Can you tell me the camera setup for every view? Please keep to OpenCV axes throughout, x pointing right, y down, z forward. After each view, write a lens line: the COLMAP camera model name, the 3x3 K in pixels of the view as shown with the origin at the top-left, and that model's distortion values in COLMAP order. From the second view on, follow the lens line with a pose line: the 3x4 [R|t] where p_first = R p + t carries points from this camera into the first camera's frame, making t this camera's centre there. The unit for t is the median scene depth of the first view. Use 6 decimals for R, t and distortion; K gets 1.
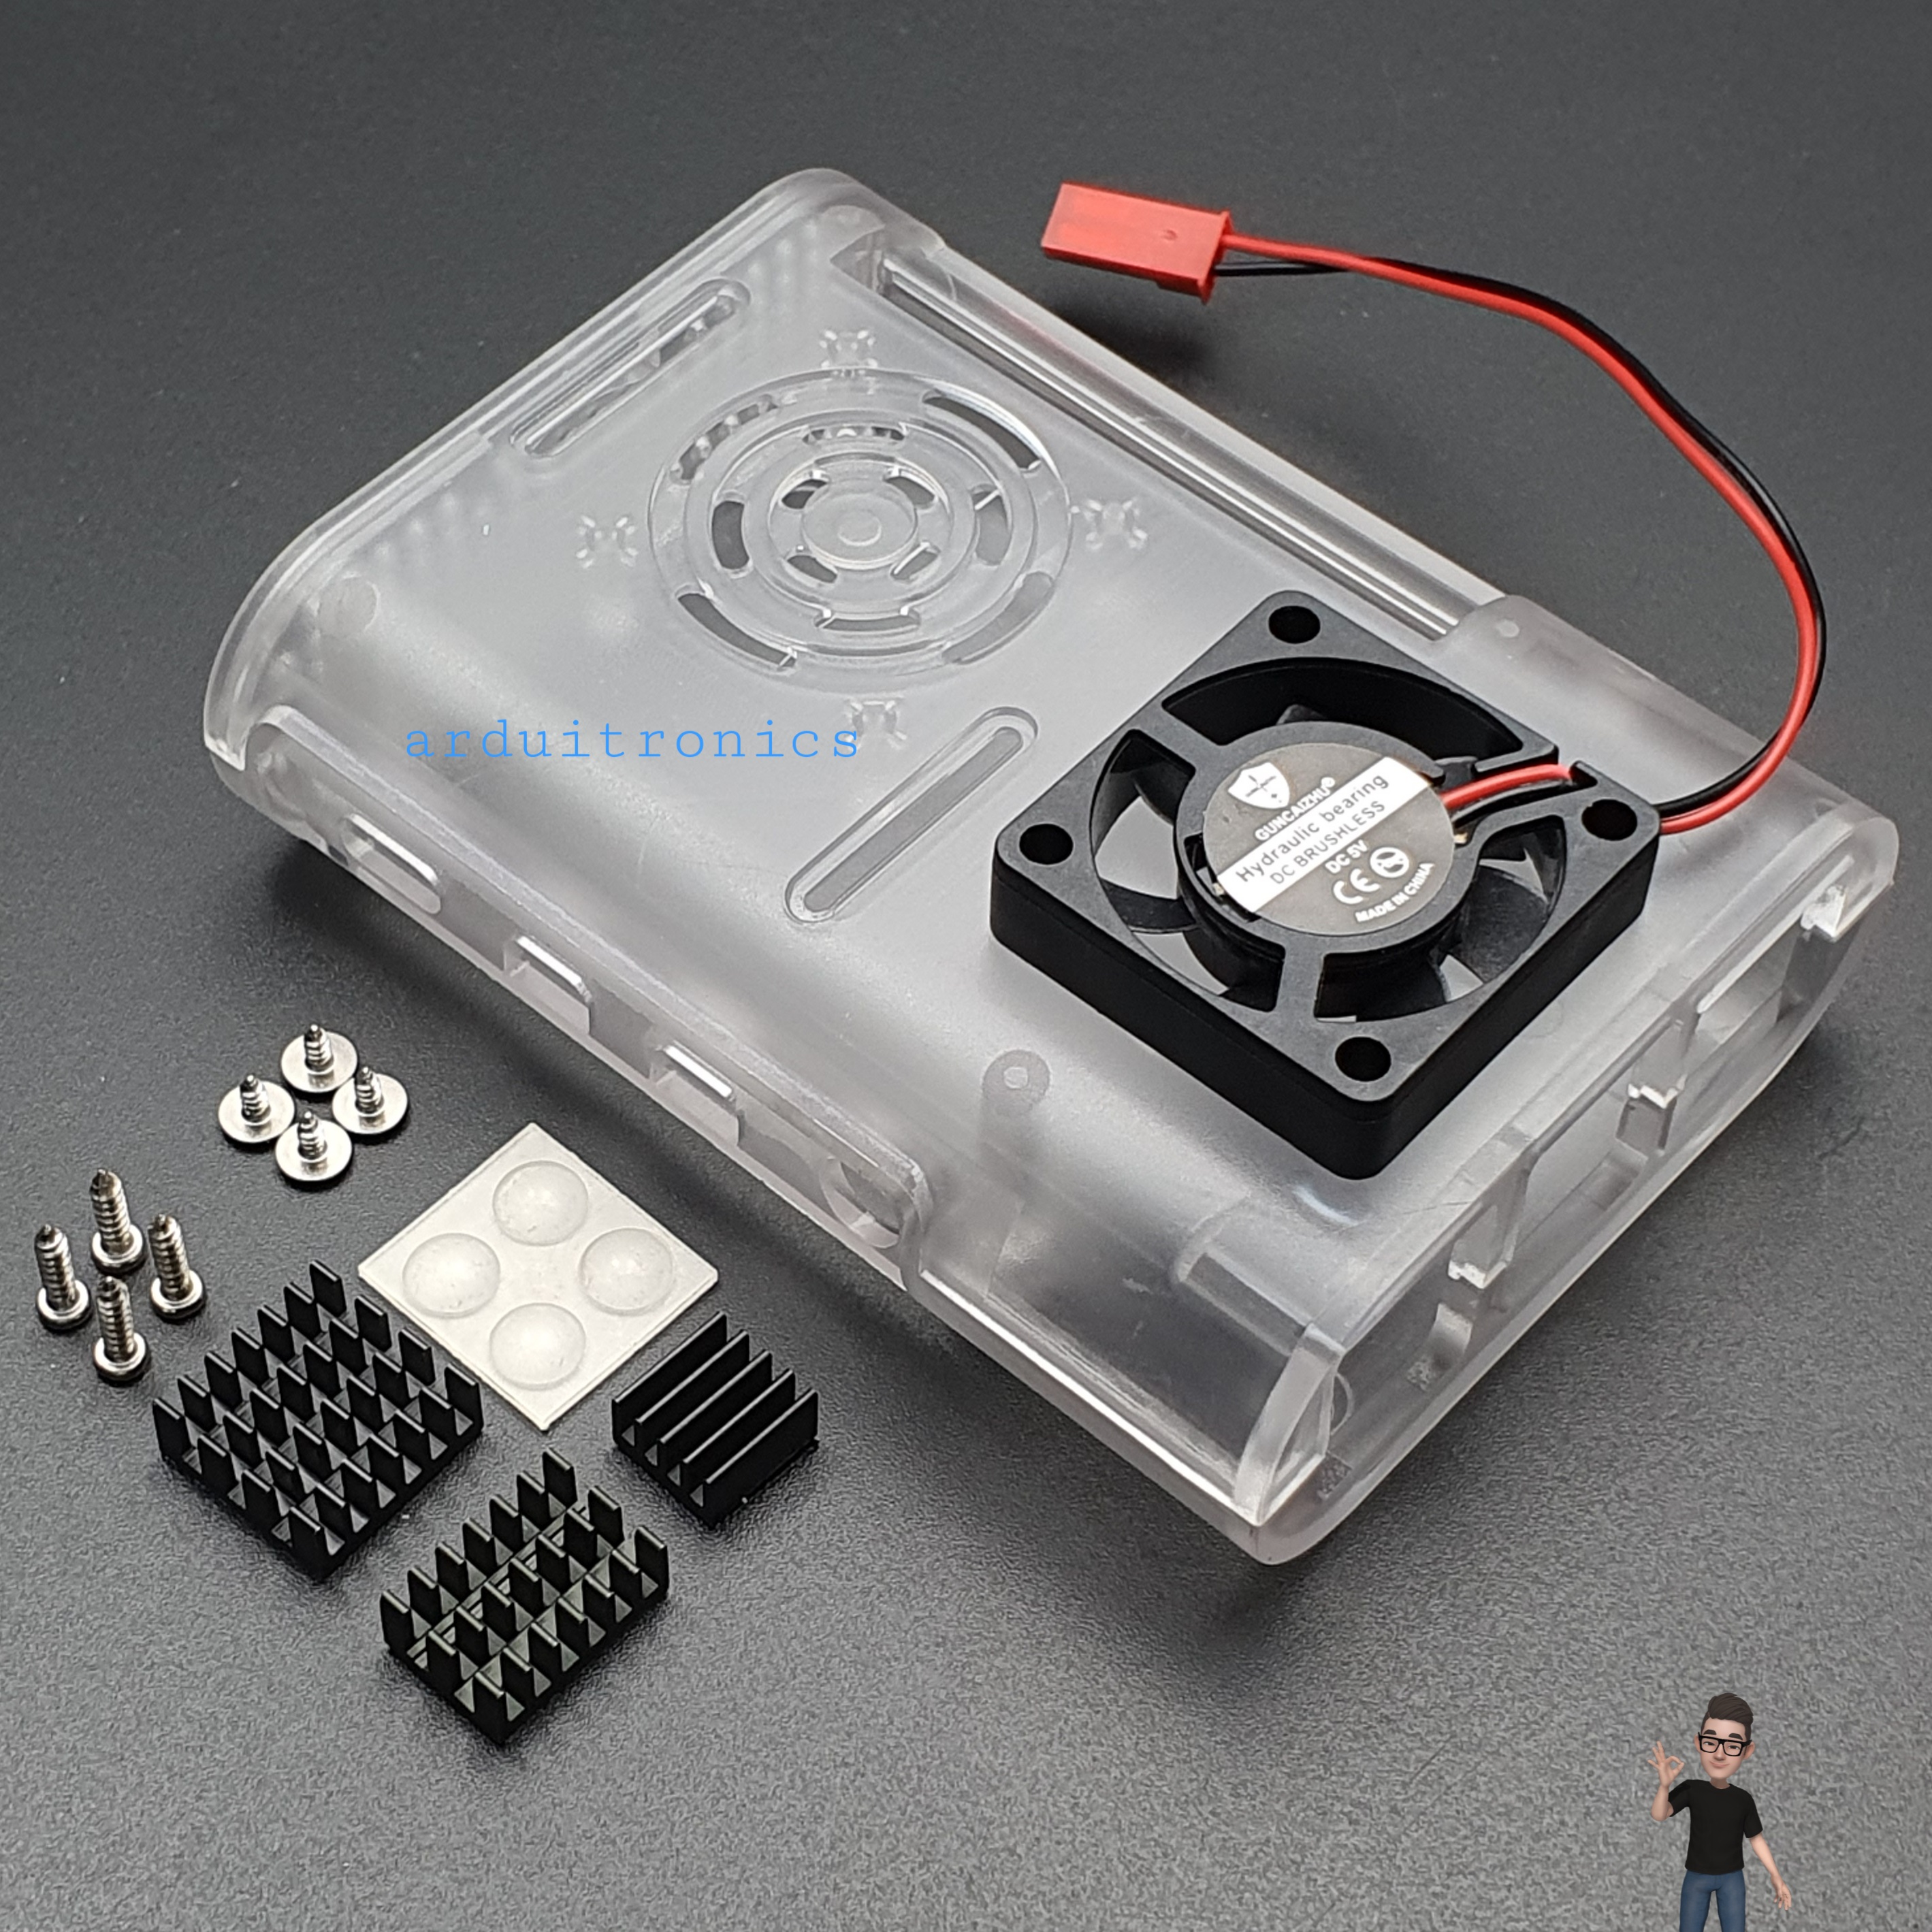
lens RADIAL K [[4214.0, 0, 966.0], [0, 4214.0, 966.0], [0, 0, 1]] dist [0.378576, -0.033052]
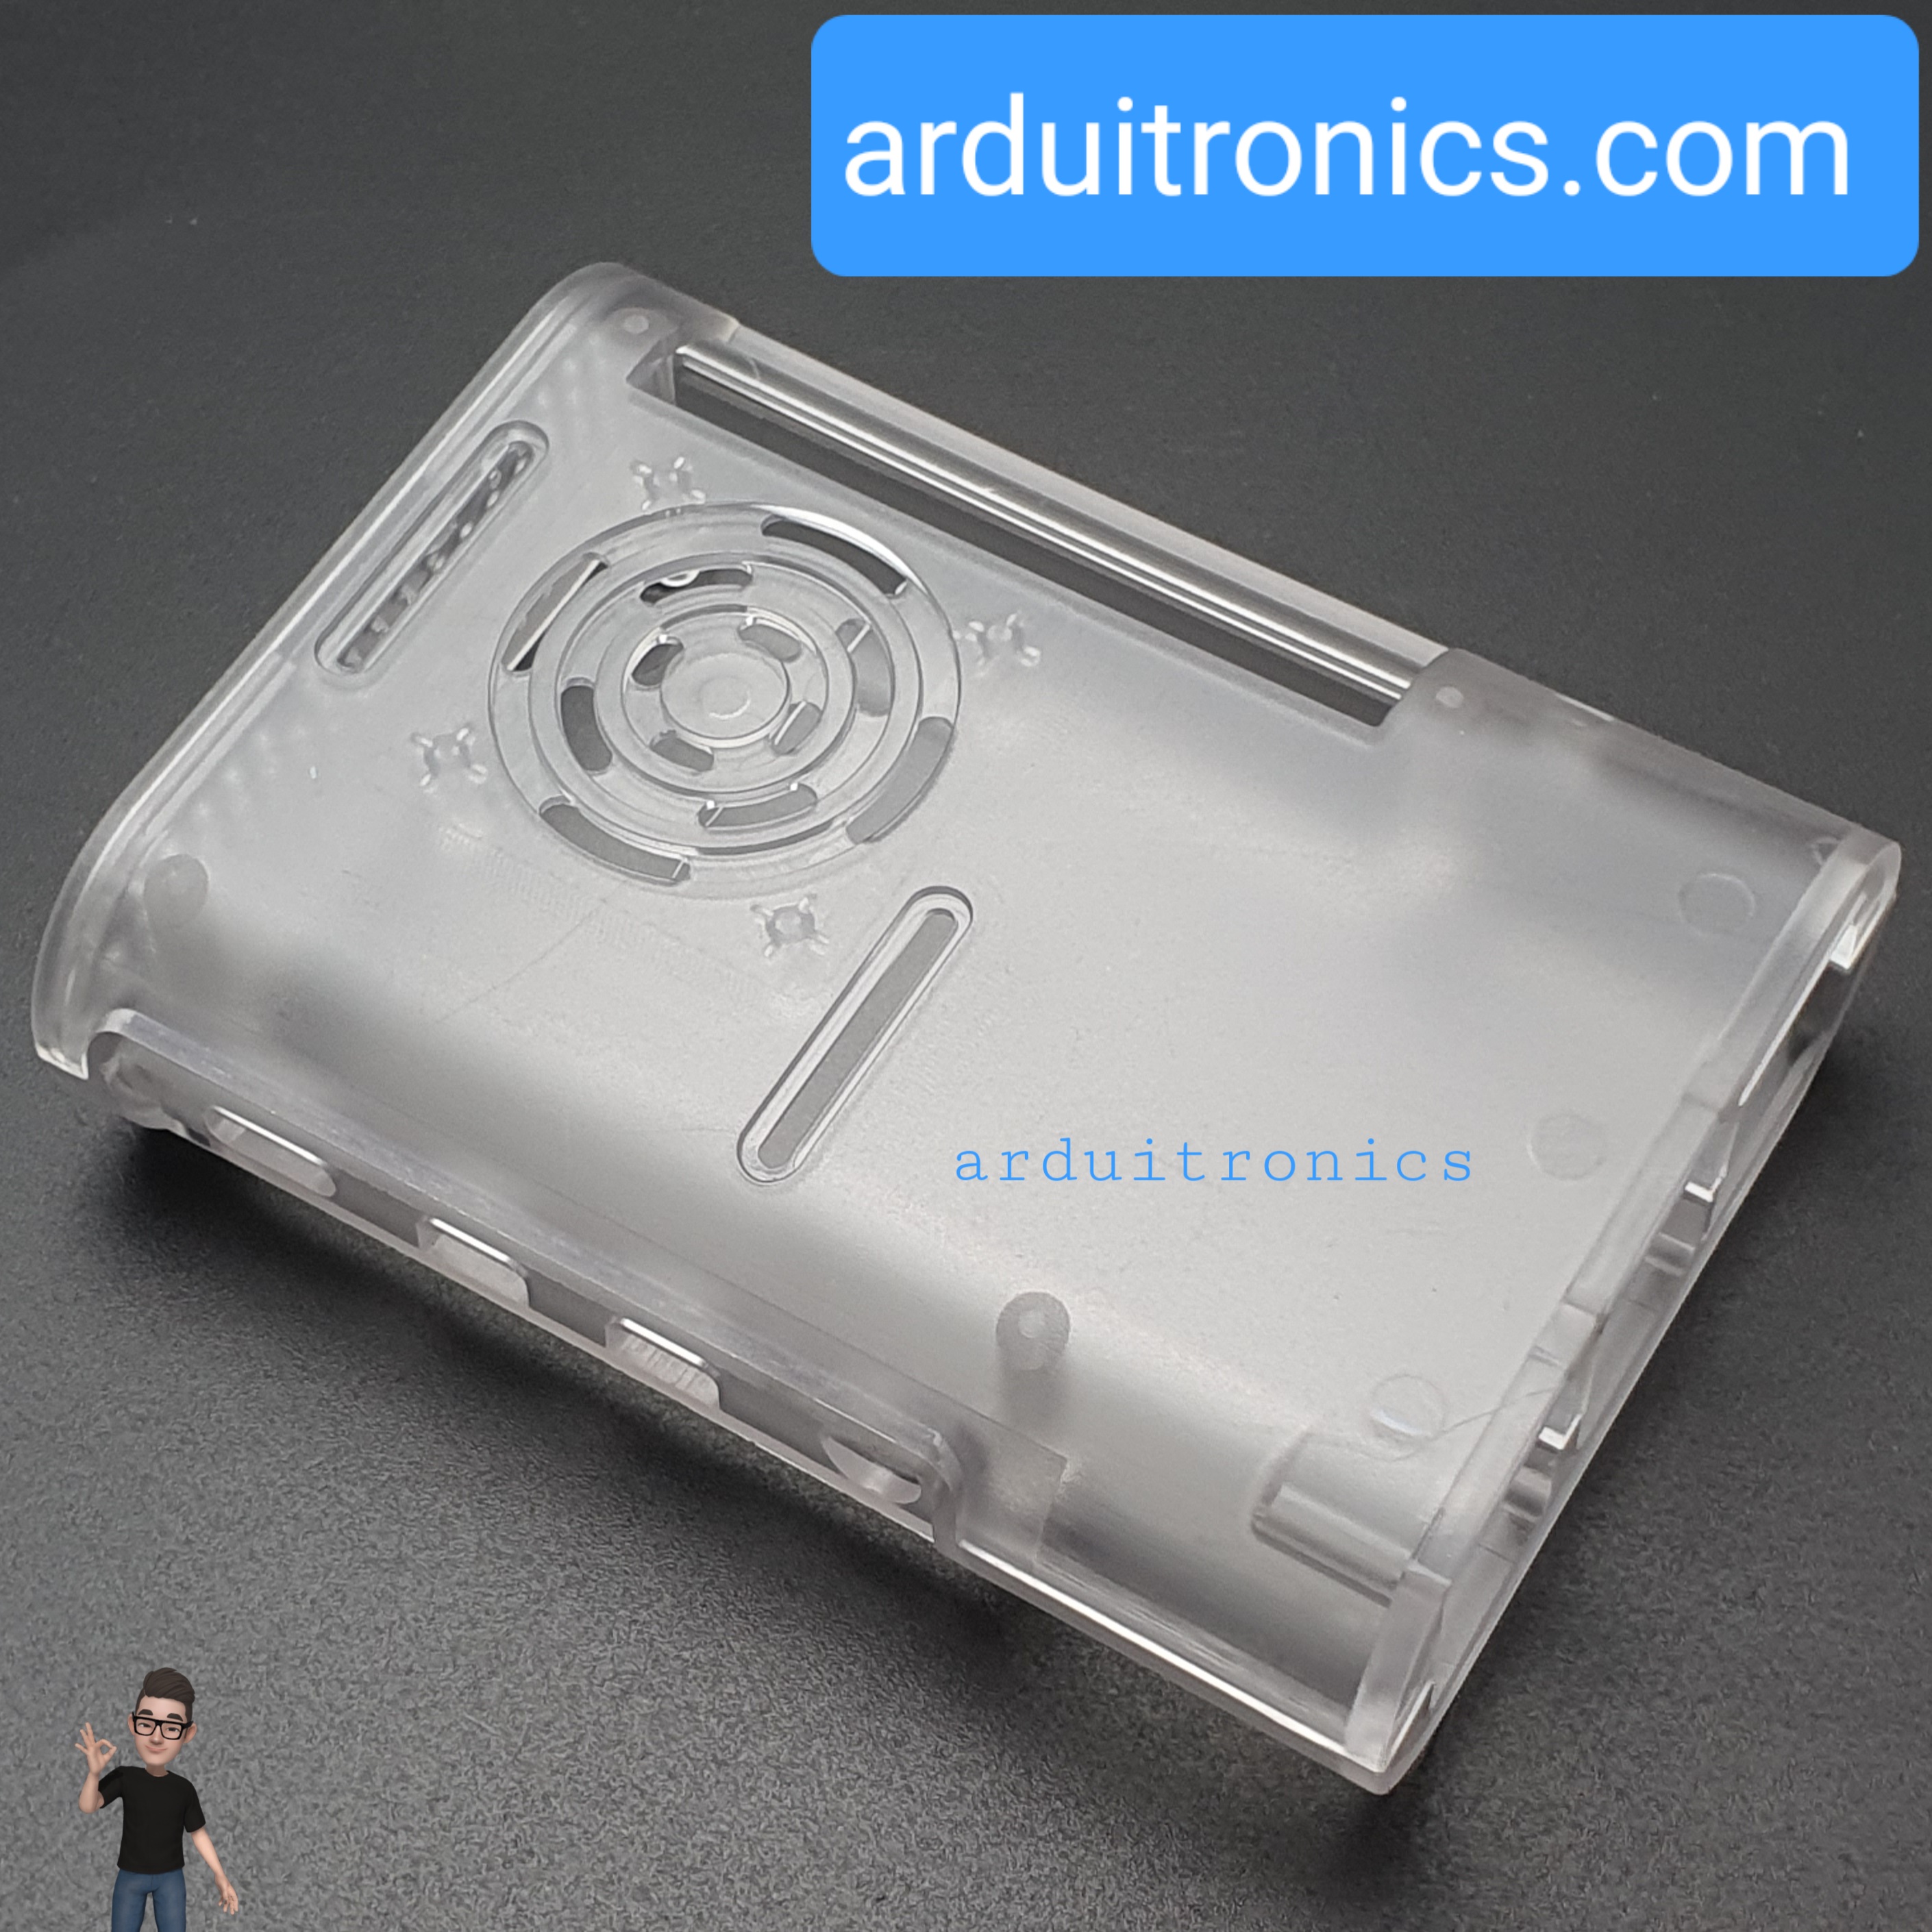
lens RADIAL K [[4214.0, 0, 966.0], [0, 4214.0, 966.0], [0, 0, 1]] dist [0.378576, -0.033052]
pose [[0.982630, -0.172388, 0.068703, -0.046743], [0.164457, 0.980455, 0.107989, -0.136455], [-0.085976, -0.094814, 0.991775, 0.098865]]
